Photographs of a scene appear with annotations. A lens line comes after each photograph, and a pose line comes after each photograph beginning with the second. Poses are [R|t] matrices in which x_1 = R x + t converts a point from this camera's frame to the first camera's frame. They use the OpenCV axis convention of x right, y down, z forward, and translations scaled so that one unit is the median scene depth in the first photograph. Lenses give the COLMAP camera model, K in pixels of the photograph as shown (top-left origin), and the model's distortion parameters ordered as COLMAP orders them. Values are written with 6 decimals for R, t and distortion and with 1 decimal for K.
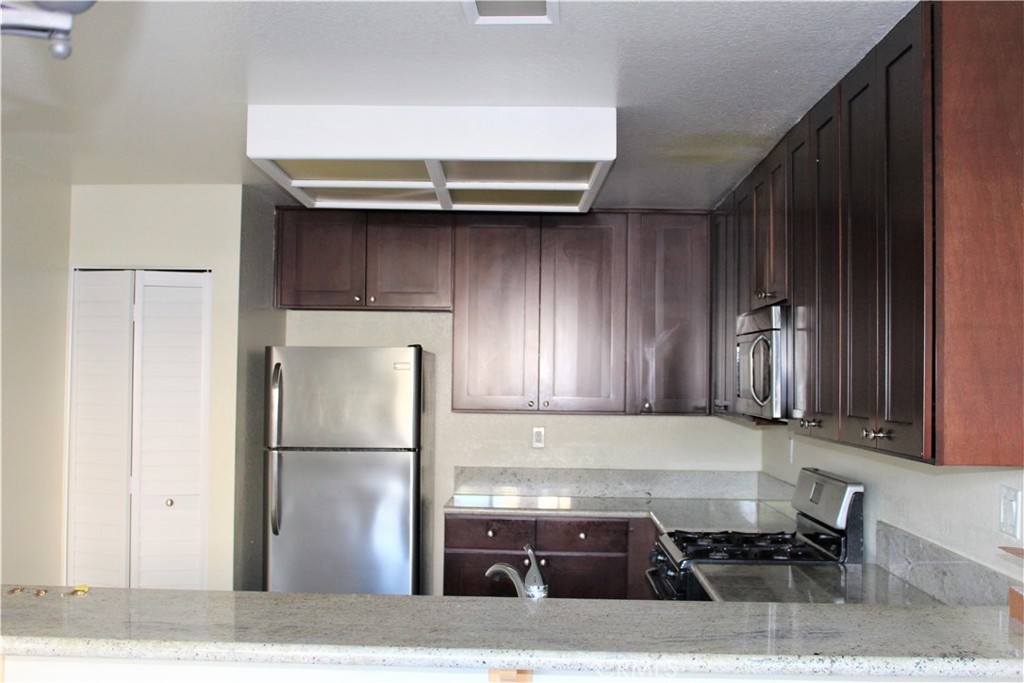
lens RADIAL K [[1229.2, 0, 512.0], [0, 1229.2, 341.5], [0, 0, 1]] dist [-0.006967, -0.007394]
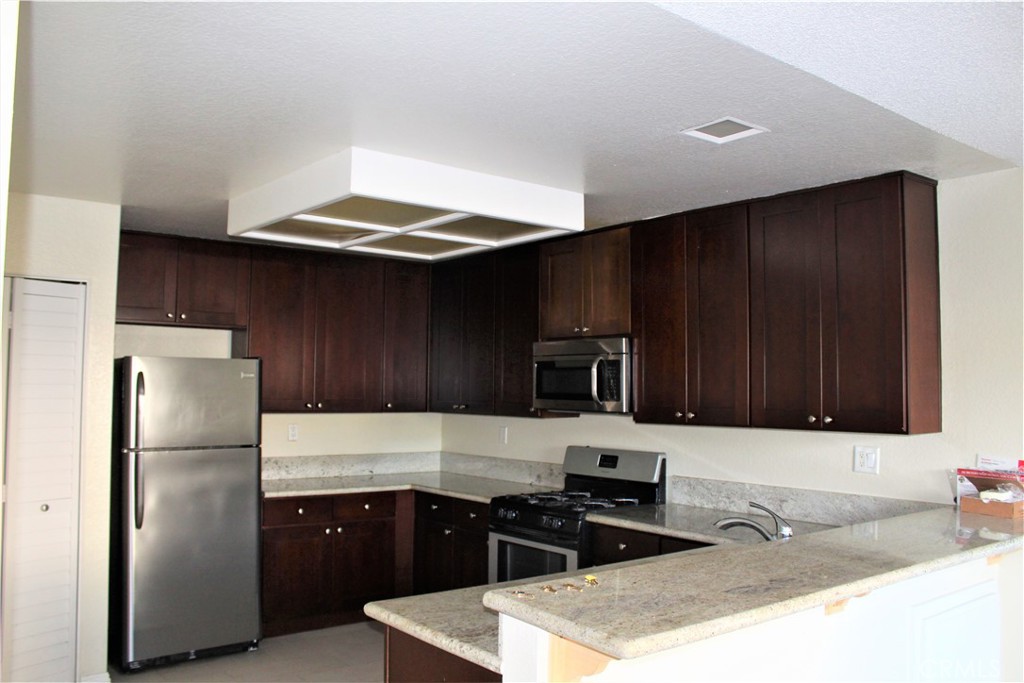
lens RADIAL K [[868.6, 0, 512.0], [0, 868.6, 341.5], [0, 0, 1]] dist [-0.062799, 0.008413]
pose [[0.770391, 0.029973, 0.636866, -0.421103], [-0.018876, 0.999529, -0.024208, 0.002966], [-0.637292, 0.006628, 0.770594, 0.200513]]
